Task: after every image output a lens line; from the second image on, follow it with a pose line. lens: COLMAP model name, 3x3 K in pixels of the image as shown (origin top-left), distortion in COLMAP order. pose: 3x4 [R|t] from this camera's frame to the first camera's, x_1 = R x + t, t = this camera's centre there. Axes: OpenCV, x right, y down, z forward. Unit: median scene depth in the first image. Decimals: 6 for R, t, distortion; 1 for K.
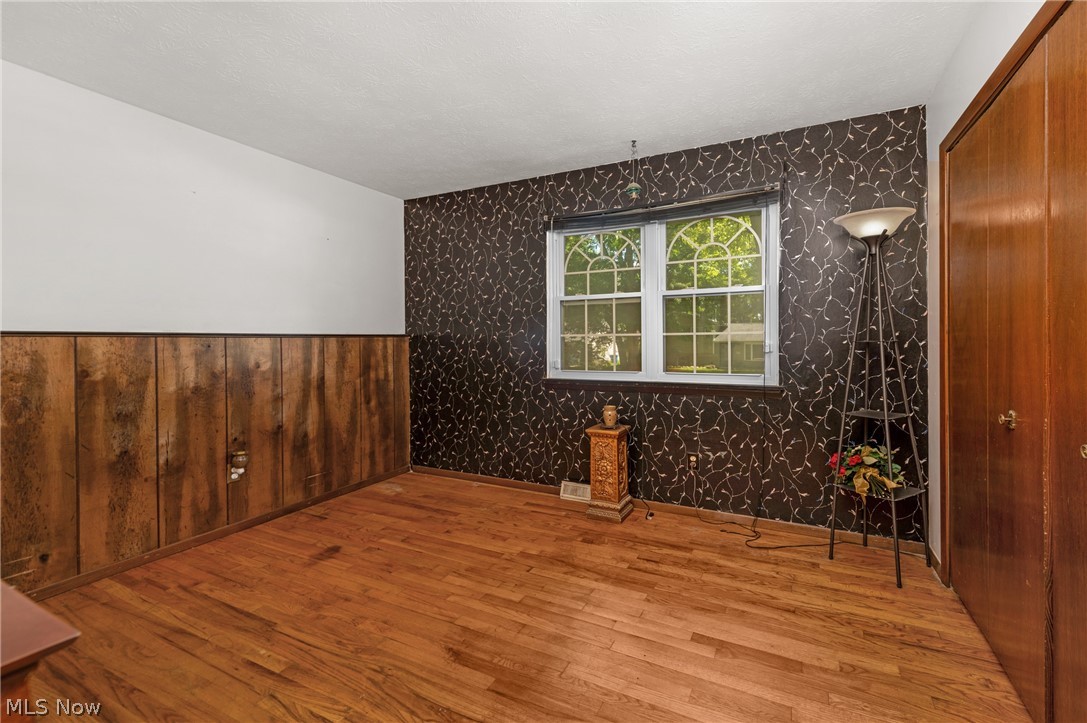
lens RADIAL K [[430.3, 0, 570.3], [0, 430.3, 358.1], [0, 0, 1]] dist [0.010075, -0.006603]
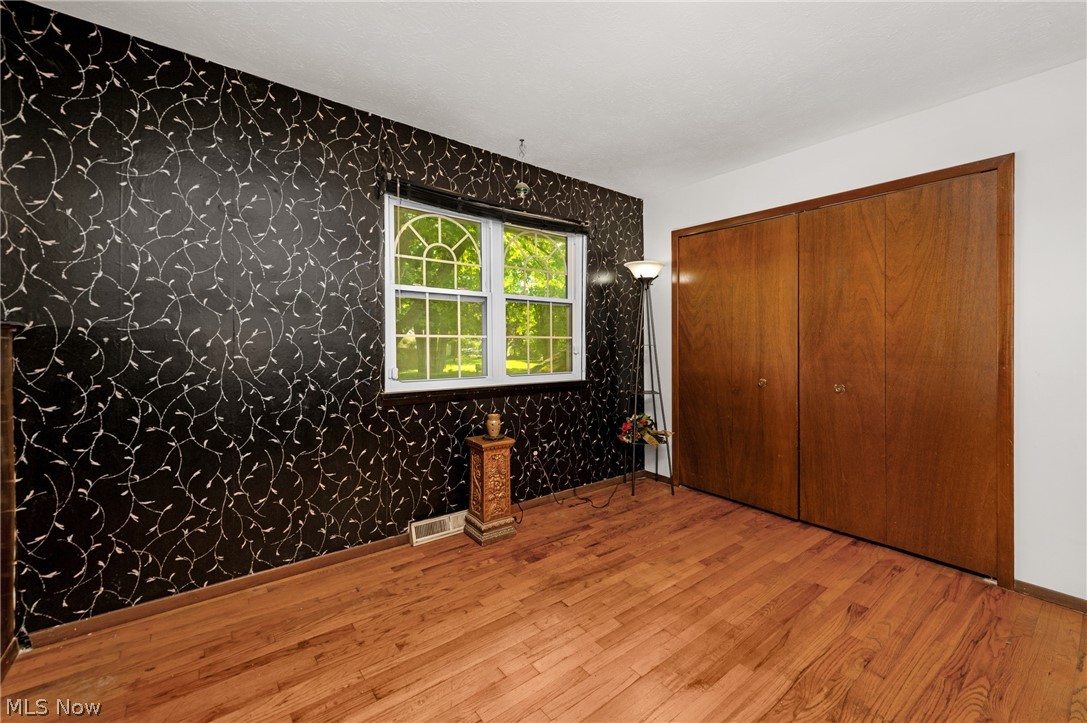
lens RADIAL K [[430.3, 0, 570.3], [0, 430.3, 358.1], [0, 0, 1]] dist [0.010075, -0.006603]
pose [[0.458835, -0.022687, 0.888232, -0.628748], [0.027585, 0.999556, 0.011281, -0.014216], [-0.888093, 0.019325, 0.459257, 0.423687]]
